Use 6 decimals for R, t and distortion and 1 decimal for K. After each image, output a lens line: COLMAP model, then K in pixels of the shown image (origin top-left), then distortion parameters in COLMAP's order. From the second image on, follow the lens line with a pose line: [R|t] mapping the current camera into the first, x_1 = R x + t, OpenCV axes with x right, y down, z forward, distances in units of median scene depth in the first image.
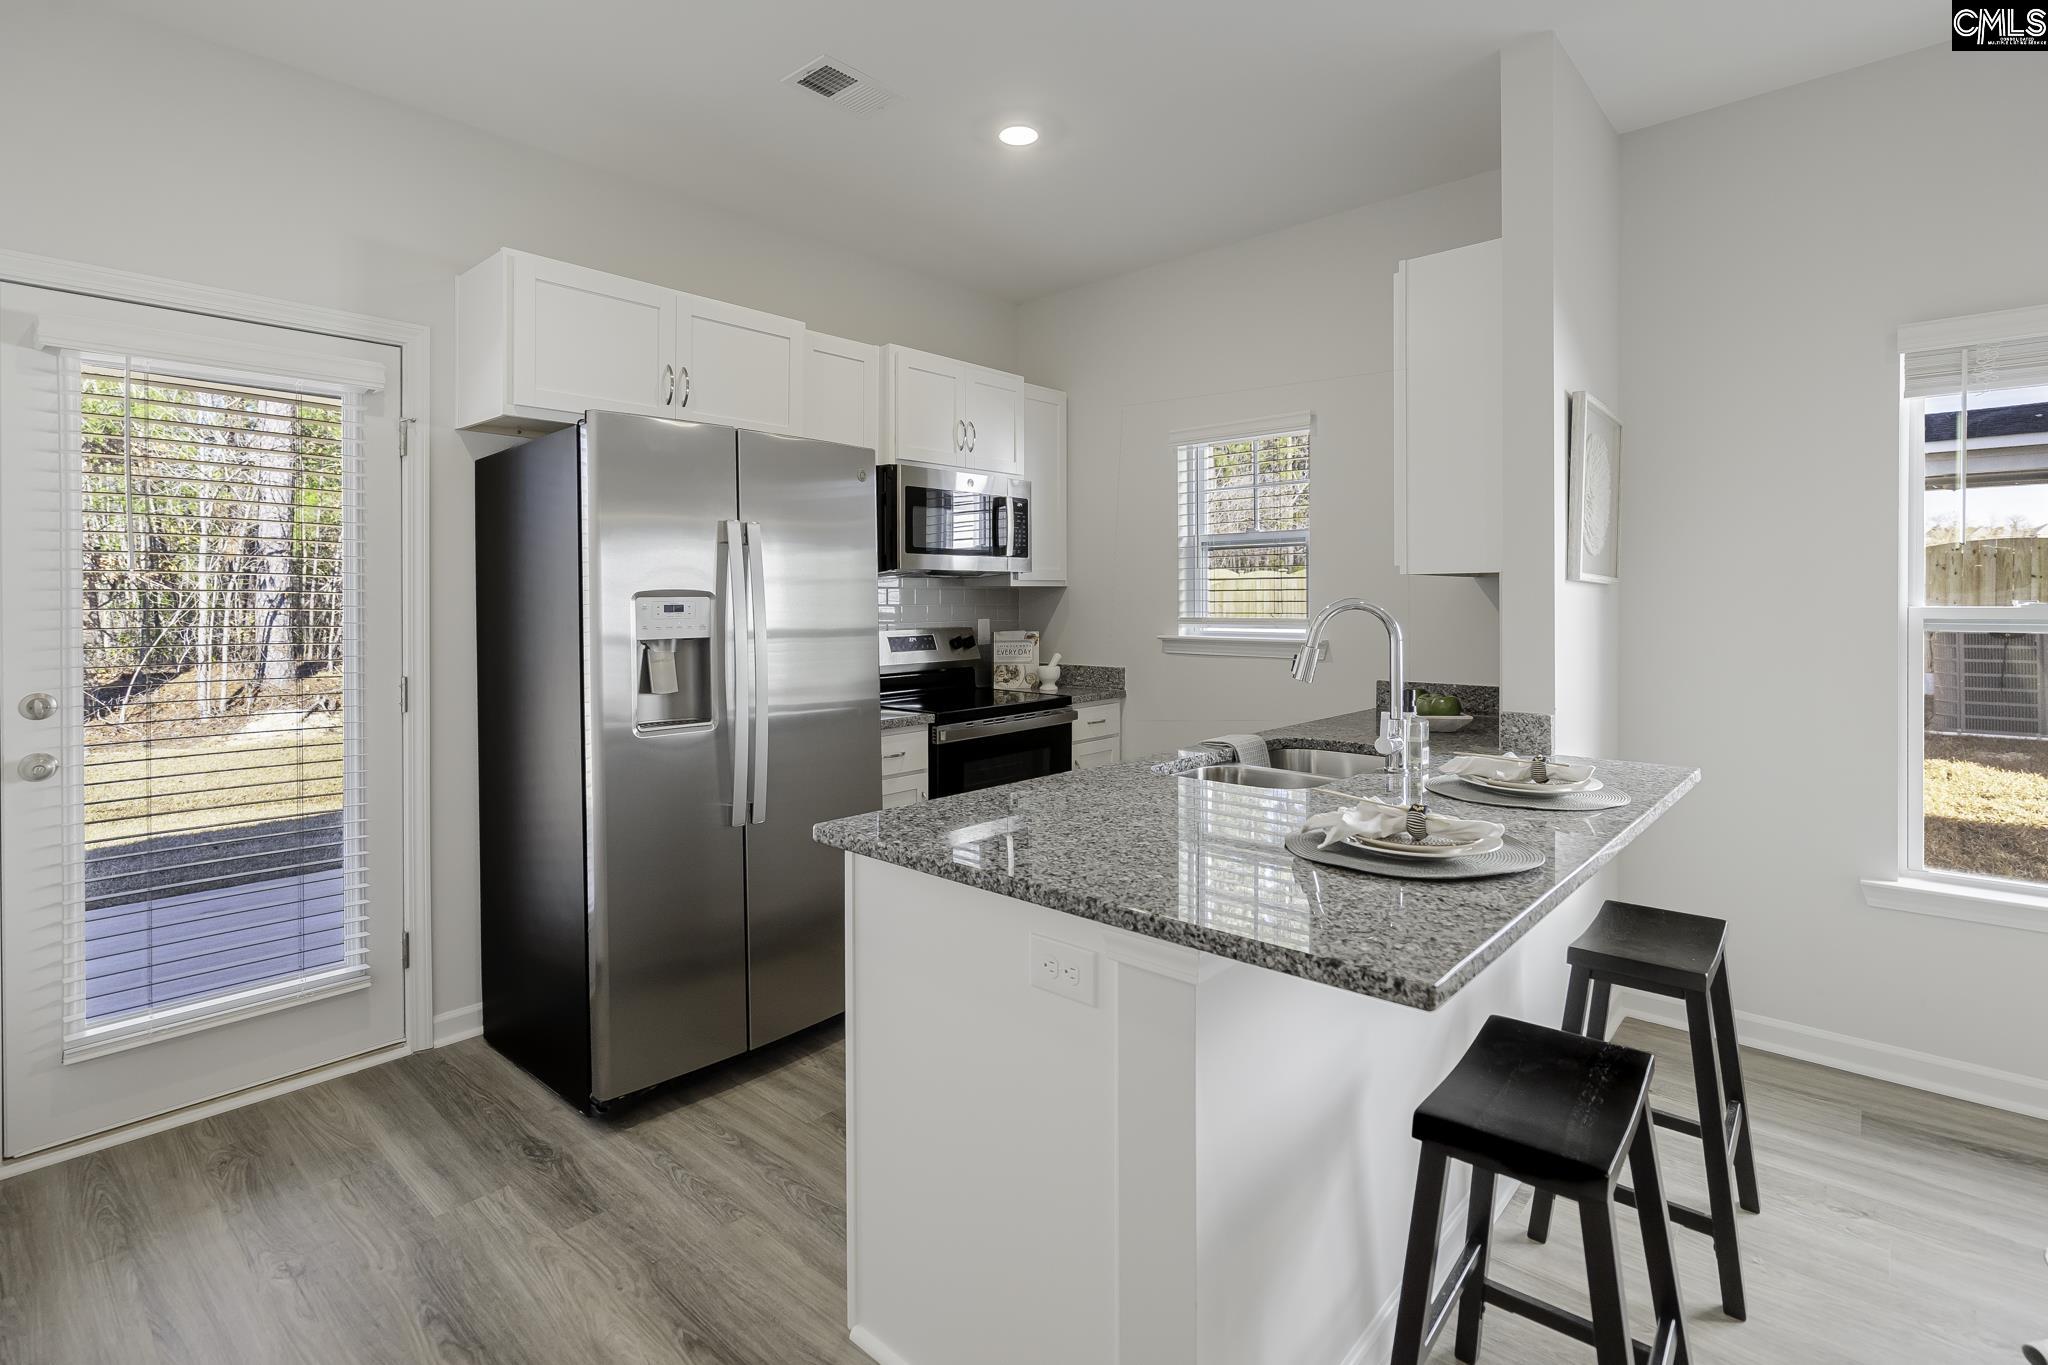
lens RADIAL K [[963.3, 0, 1030.8], [0, 963.3, 609.6], [0, 0, 1]] dist [0.002017, 0.000465]
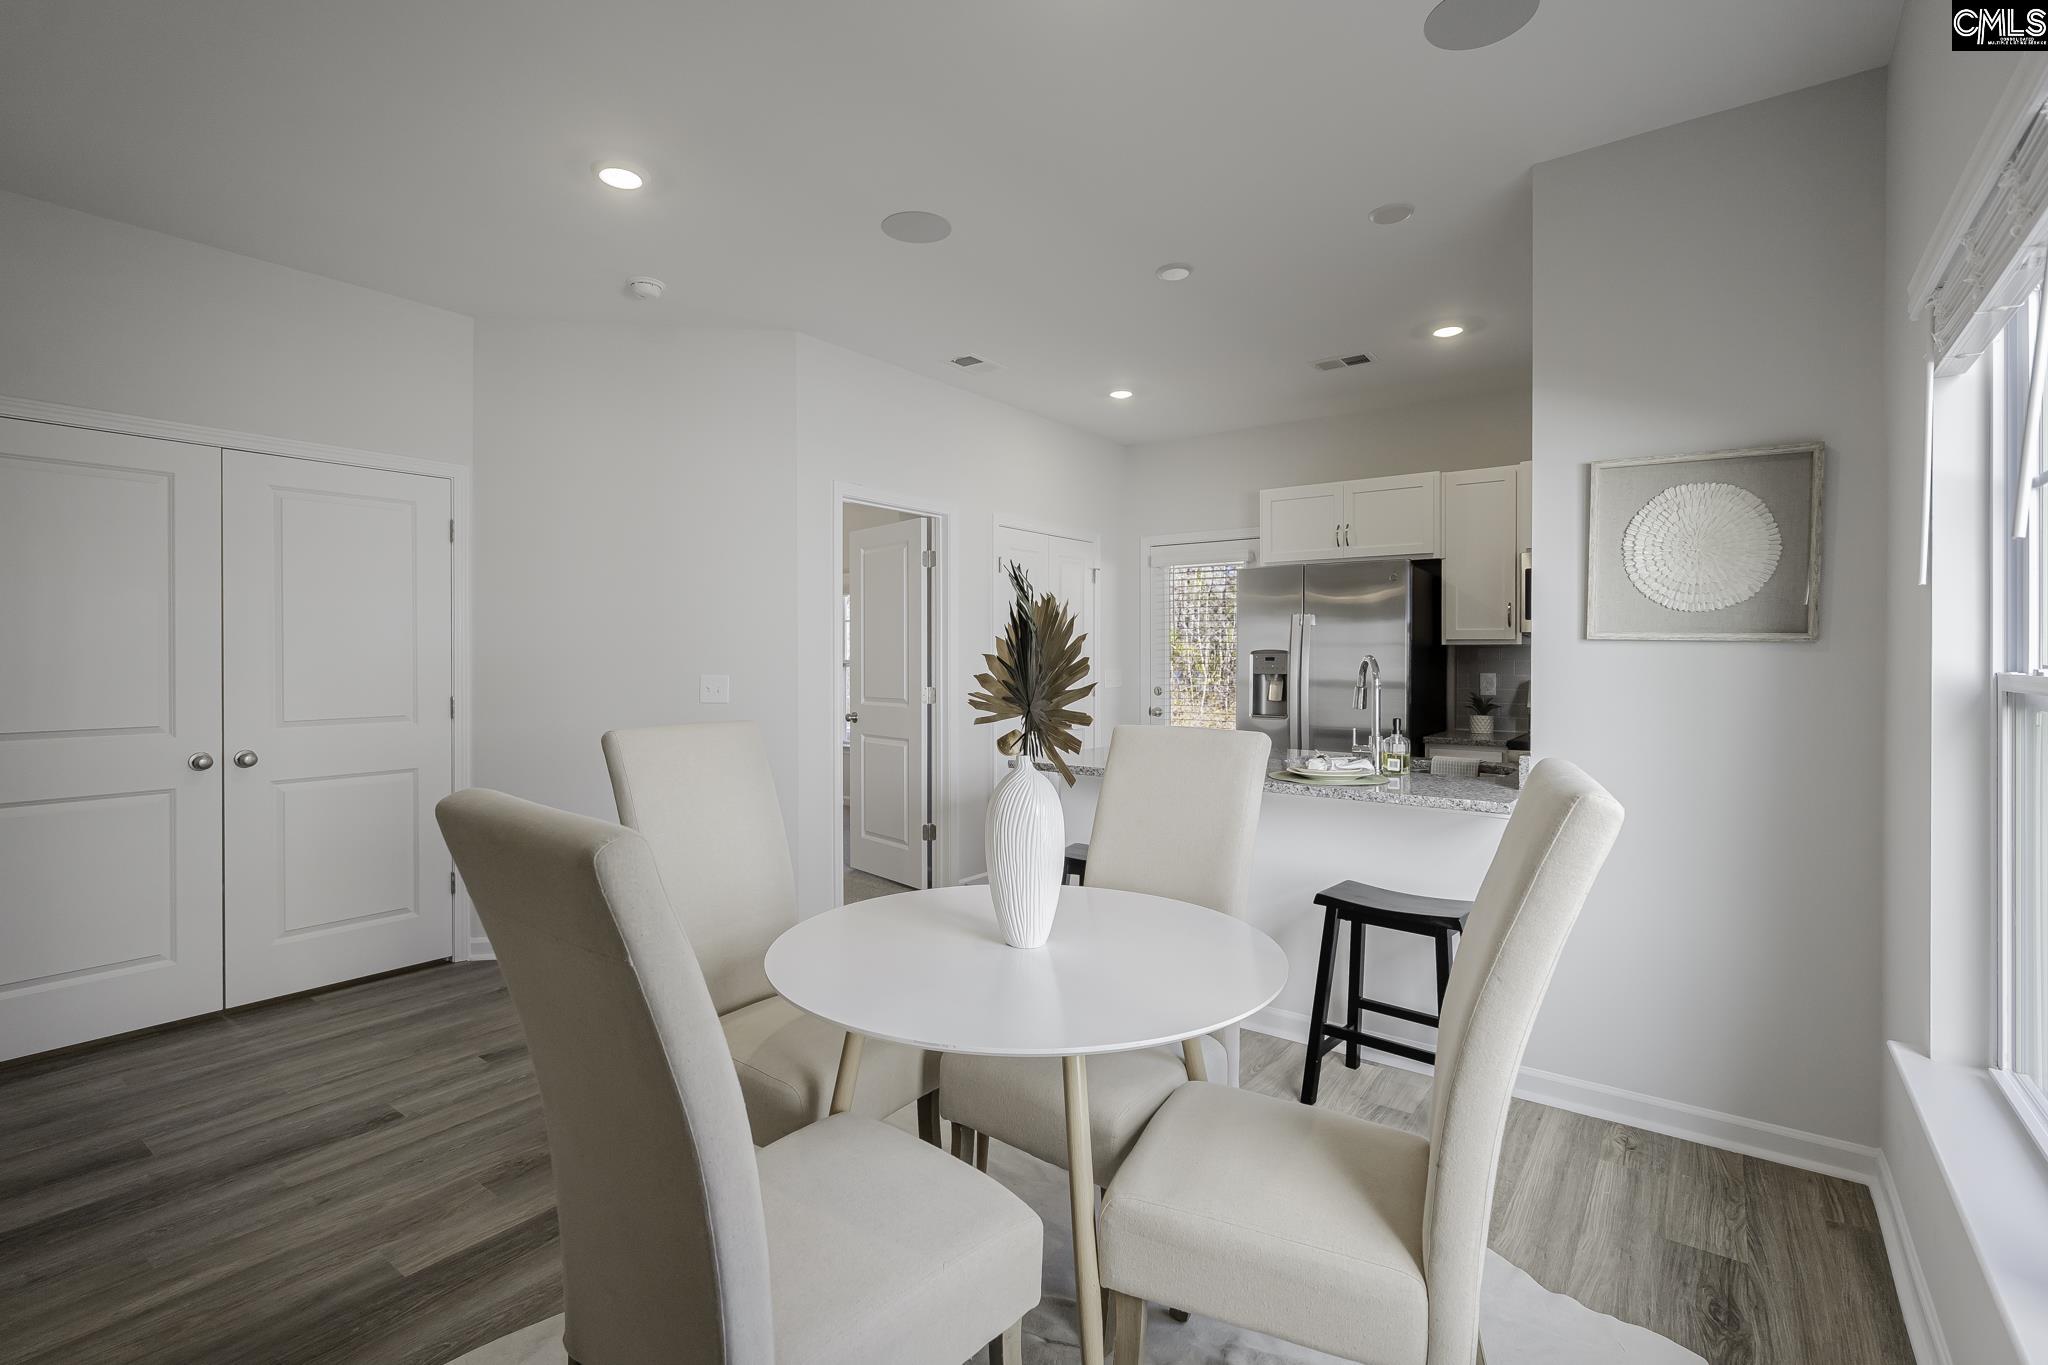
lens RADIAL K [[958.1, 0, 1024.0], [0, 958.1, 682.5], [0, 0, 1]] dist [-0.000122, 0.000135]
pose [[0.097041, 0.030011, -0.994828, 1.346770], [-0.009121, 0.999530, 0.029264, -0.006222], [0.995239, 0.006234, 0.097270, 0.238164]]
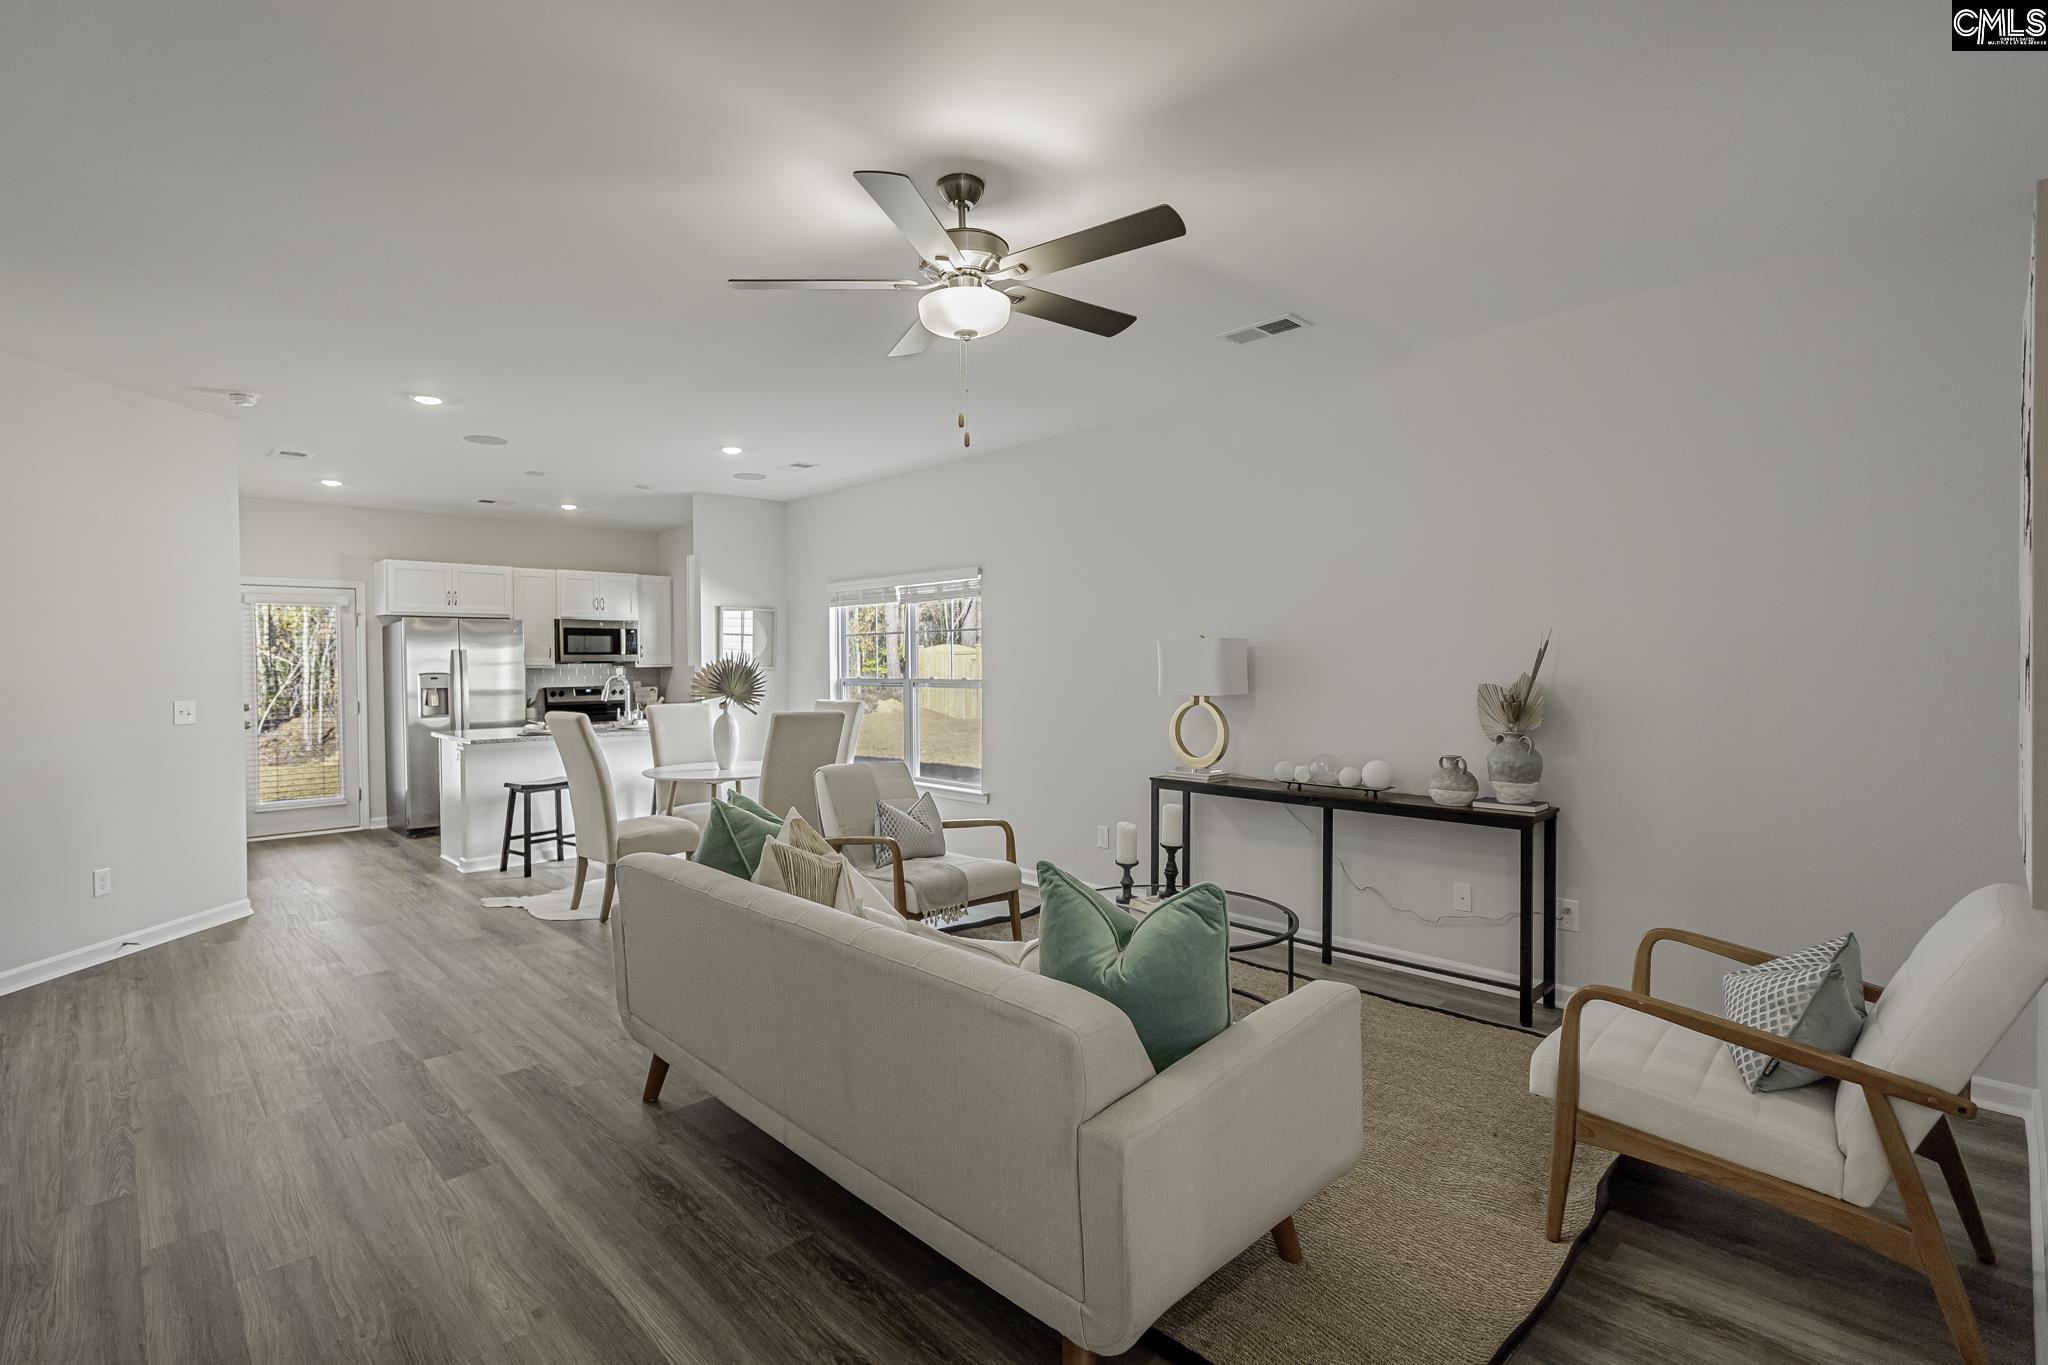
lens RADIAL K [[958.1, 0, 1024.0], [0, 958.1, 682.5], [0, 0, 1]] dist [-0.000122, 0.000135]
pose [[0.997373, 0.000273, -0.072432, 1.483063], [0.000685, 0.999913, 0.013202, -0.023389], [0.072429, -0.013217, 0.997286, -1.646818]]
